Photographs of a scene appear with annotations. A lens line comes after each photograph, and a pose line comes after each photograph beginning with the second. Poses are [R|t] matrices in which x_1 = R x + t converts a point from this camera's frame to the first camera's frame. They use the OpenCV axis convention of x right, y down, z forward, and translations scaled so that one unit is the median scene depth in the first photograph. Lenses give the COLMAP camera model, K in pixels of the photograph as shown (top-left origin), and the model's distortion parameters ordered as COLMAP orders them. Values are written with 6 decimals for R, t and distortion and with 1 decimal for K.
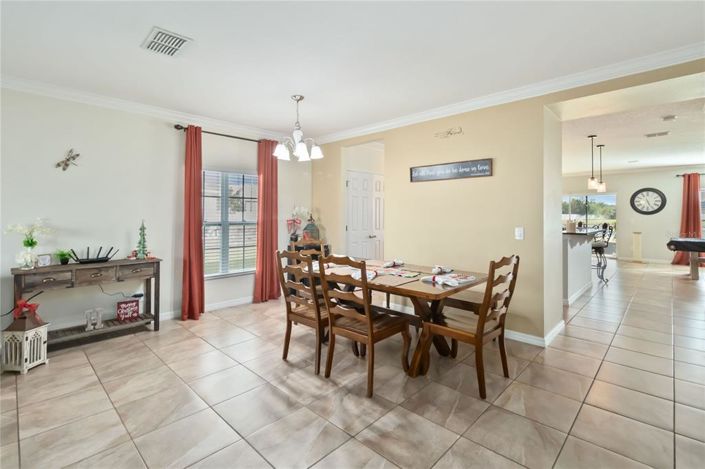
lens RADIAL K [[332.2, 0, 351.1], [0, 332.2, 209.4], [0, 0, 1]] dist [-0.002283, -0.000555]
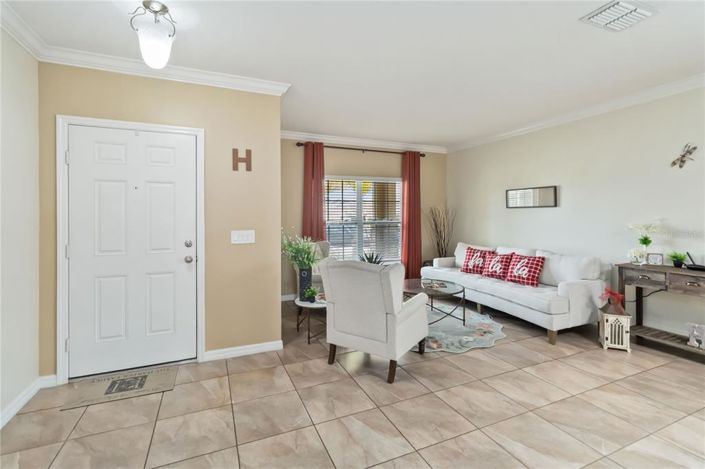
lens RADIAL K [[329.2, 0, 354.1], [0, 329.2, 215.0], [0, 0, 1]] dist [0.000806, 0.000291]
pose [[-0.376753, 0.001638, -0.926312, 0.347437], [0.019883, 0.999782, -0.006319, 0.003479], [0.926100, -0.020799, -0.376704, 0.481978]]
